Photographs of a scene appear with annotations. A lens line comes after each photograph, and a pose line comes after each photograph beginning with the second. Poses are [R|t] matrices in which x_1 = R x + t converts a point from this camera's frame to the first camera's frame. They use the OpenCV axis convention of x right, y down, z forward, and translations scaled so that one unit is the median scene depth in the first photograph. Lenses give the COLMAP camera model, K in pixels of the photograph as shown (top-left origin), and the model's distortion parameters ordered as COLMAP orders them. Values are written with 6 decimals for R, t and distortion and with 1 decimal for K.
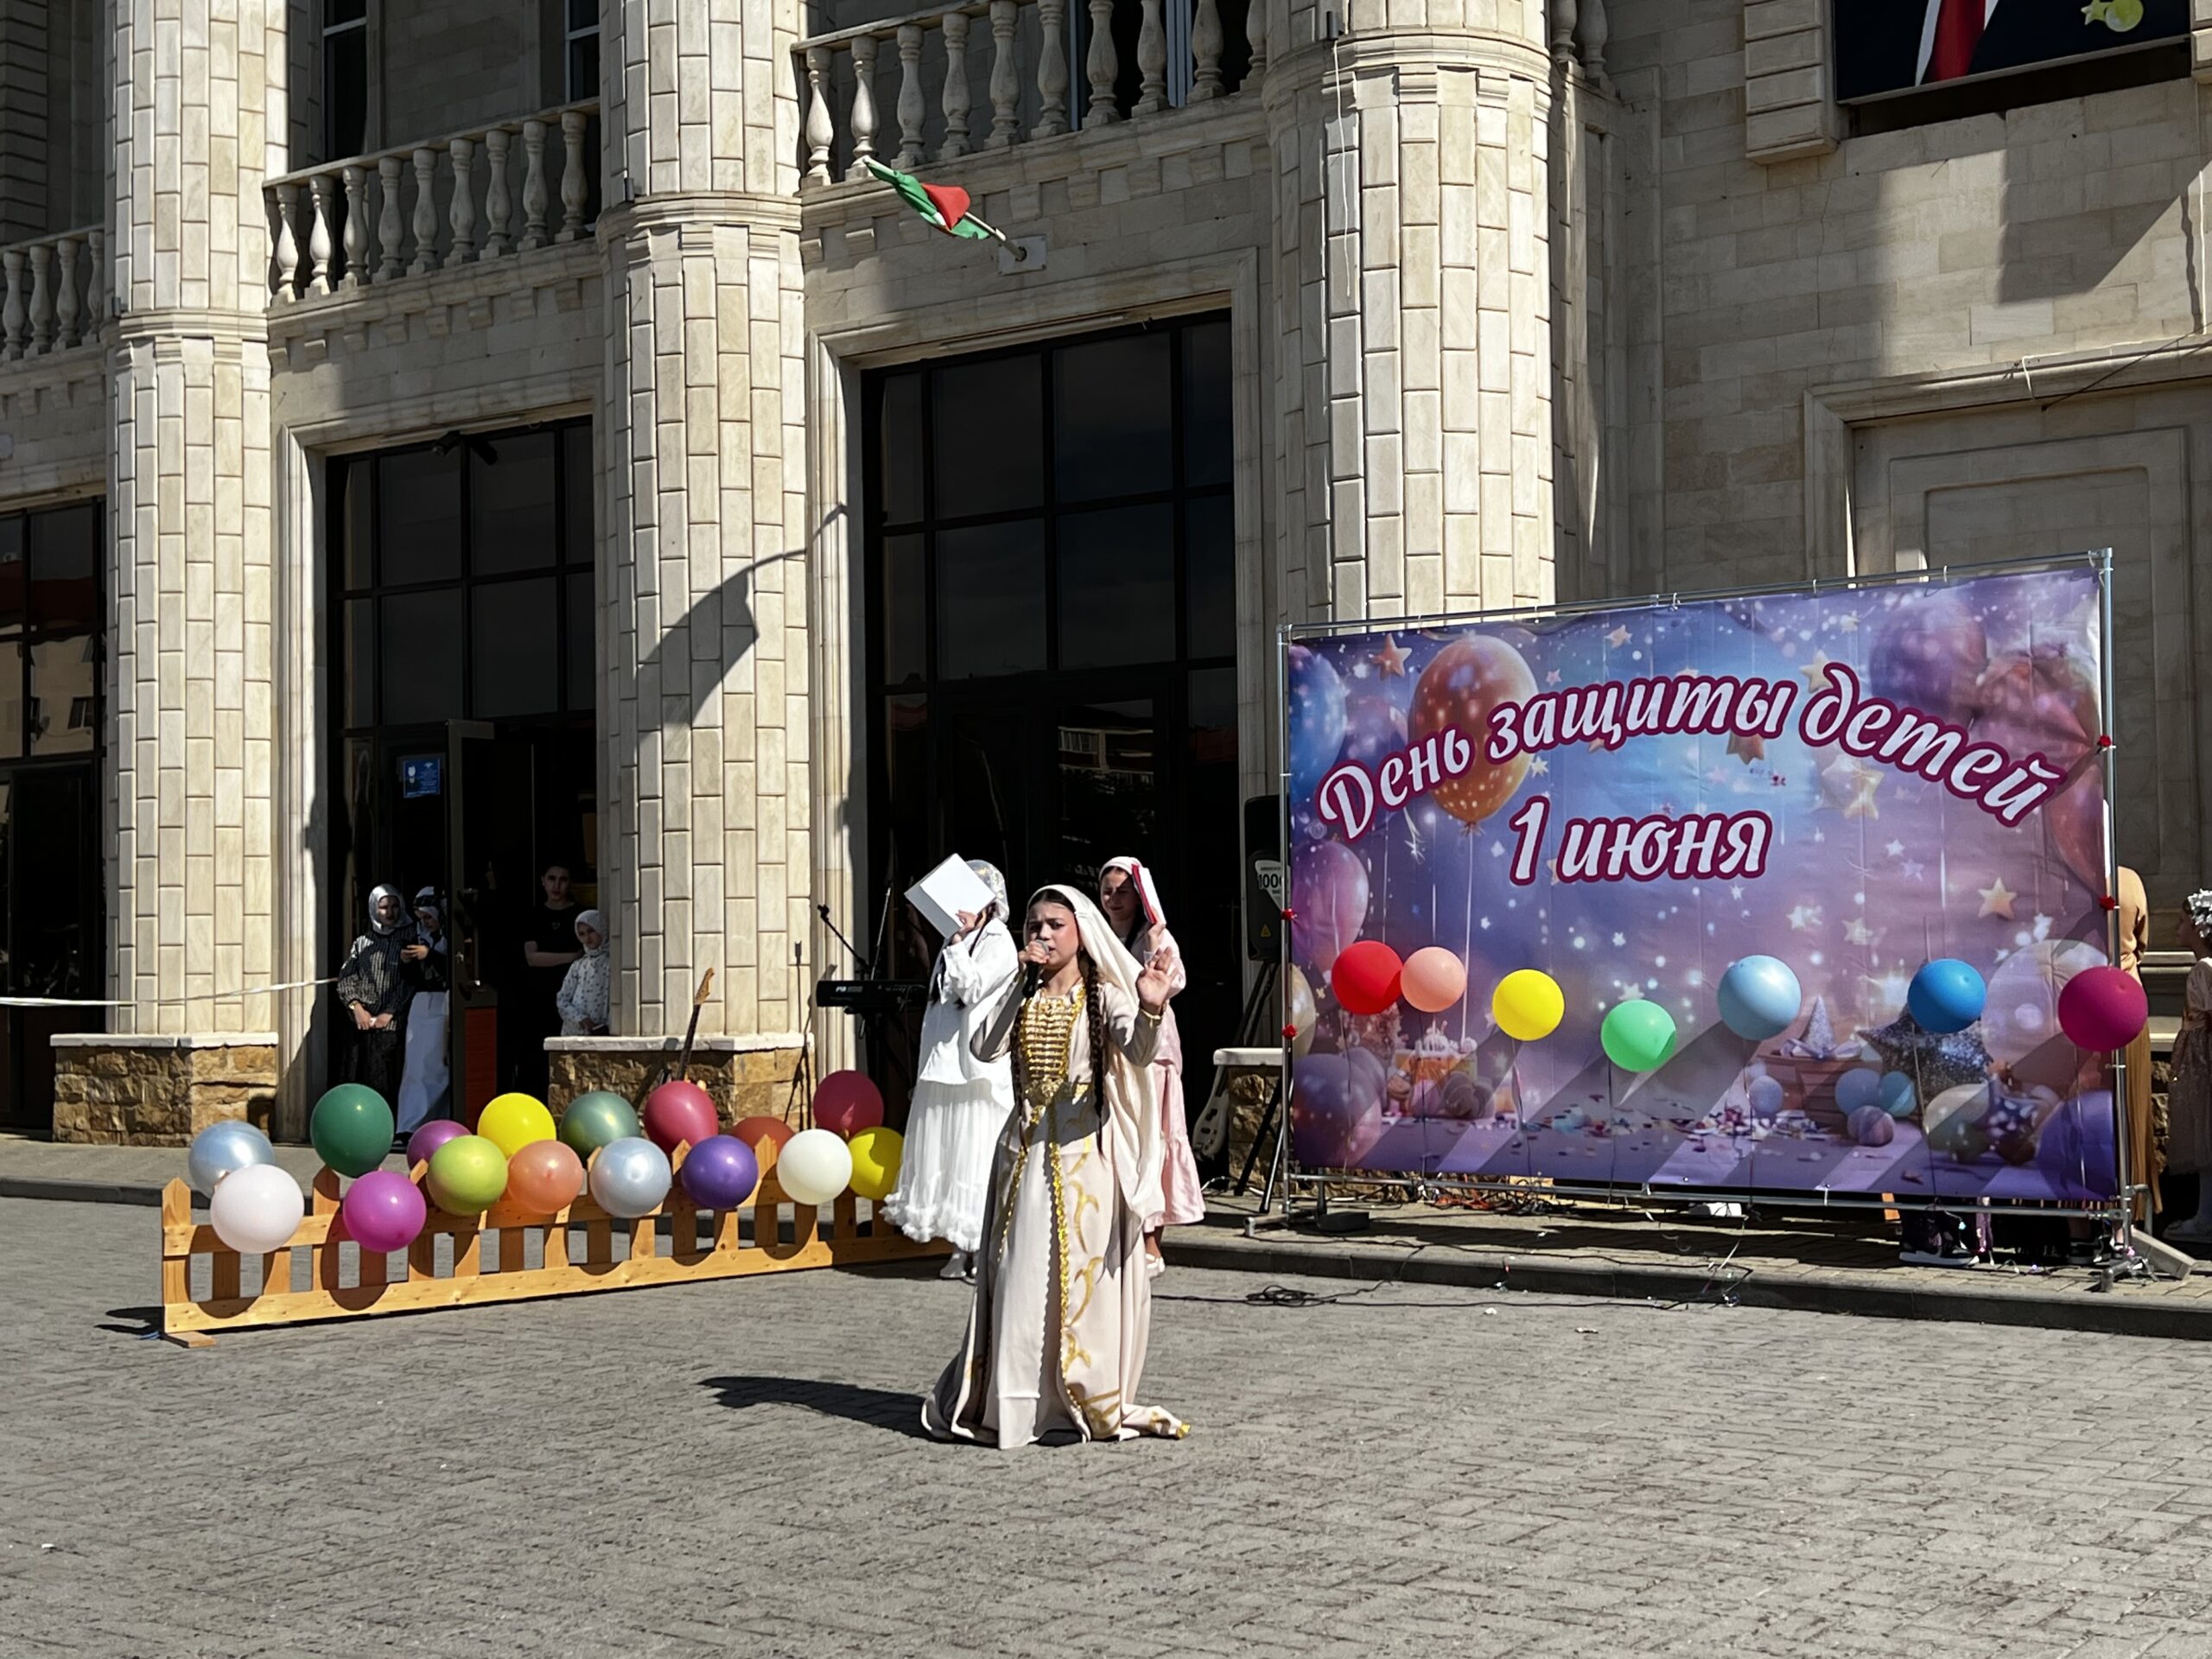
lens RADIAL K [[3007.8, 0, 1195.1], [0, 3007.8, 826.0], [0, 0, 1]] dist [0.190219, -0.777370]
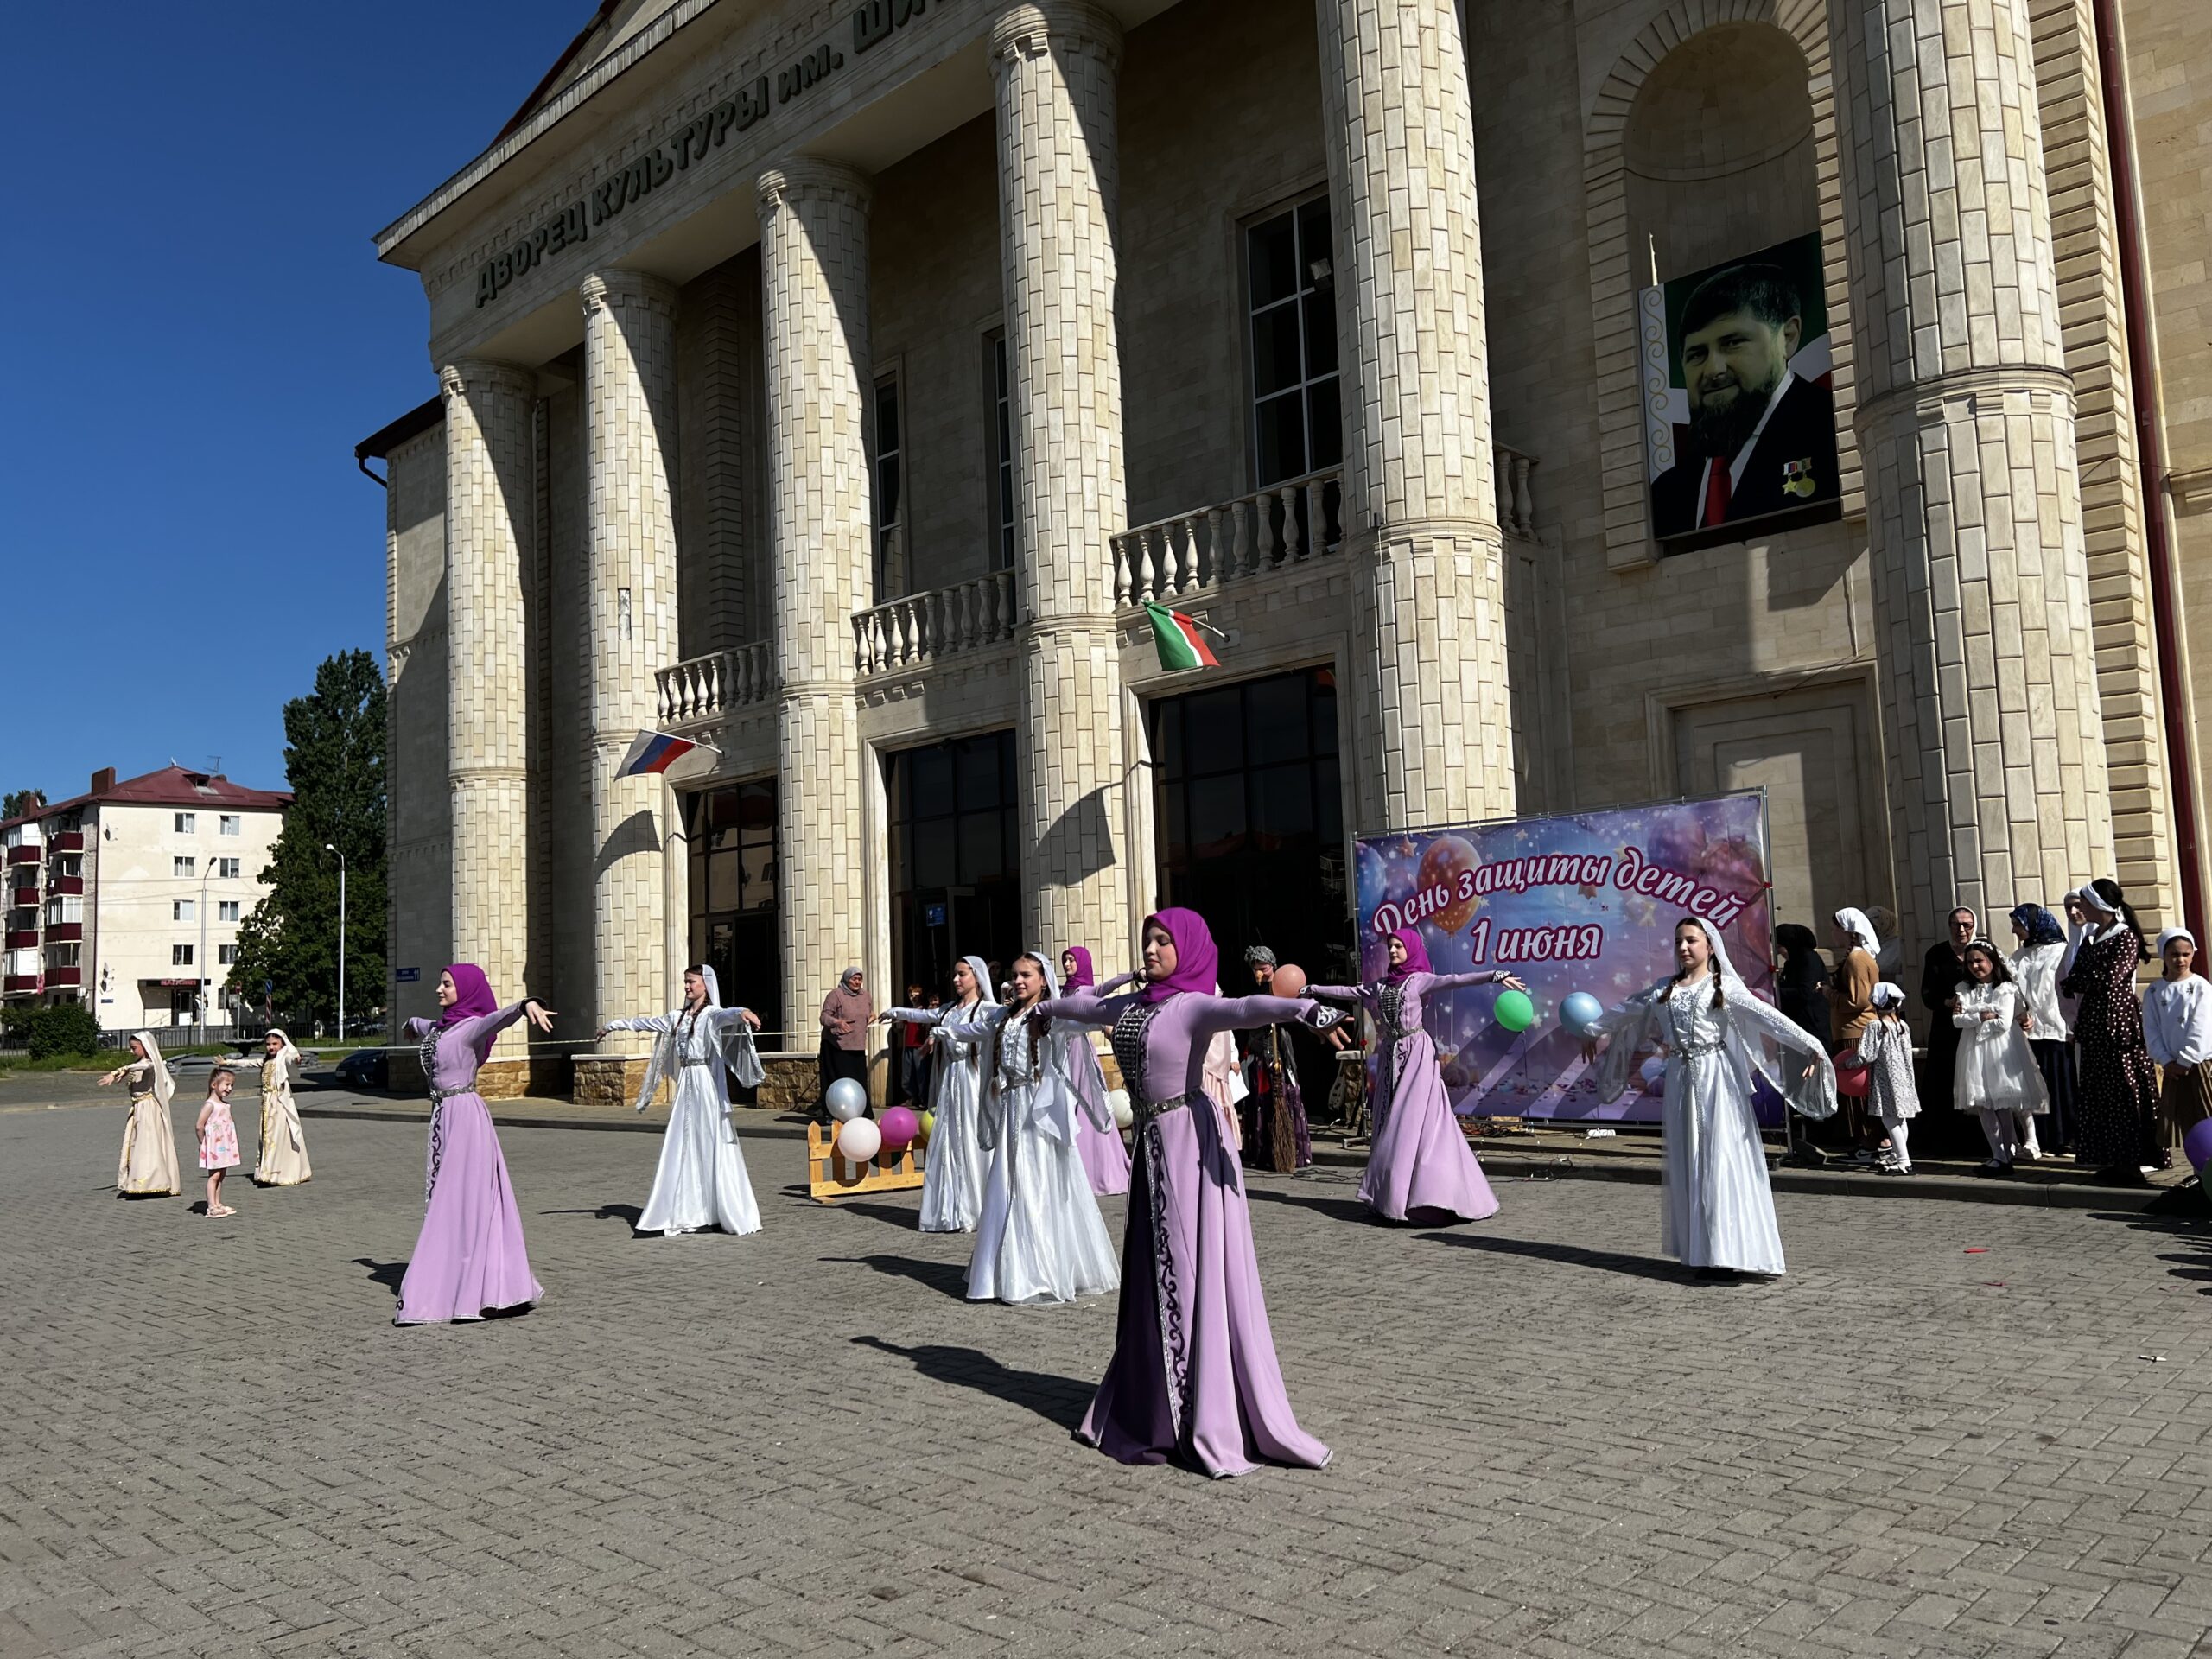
lens RADIAL K [[1778.1, 0, 1106.0], [0, 1778.1, 829.5], [0, 0, 1]] dist [0.049835, 0.001213]
pose [[0.986323, -0.035626, -0.160928, 0.053237], [0.027317, 0.998191, -0.053556, -0.010537], [0.162545, 0.048427, 0.985512, -0.147917]]
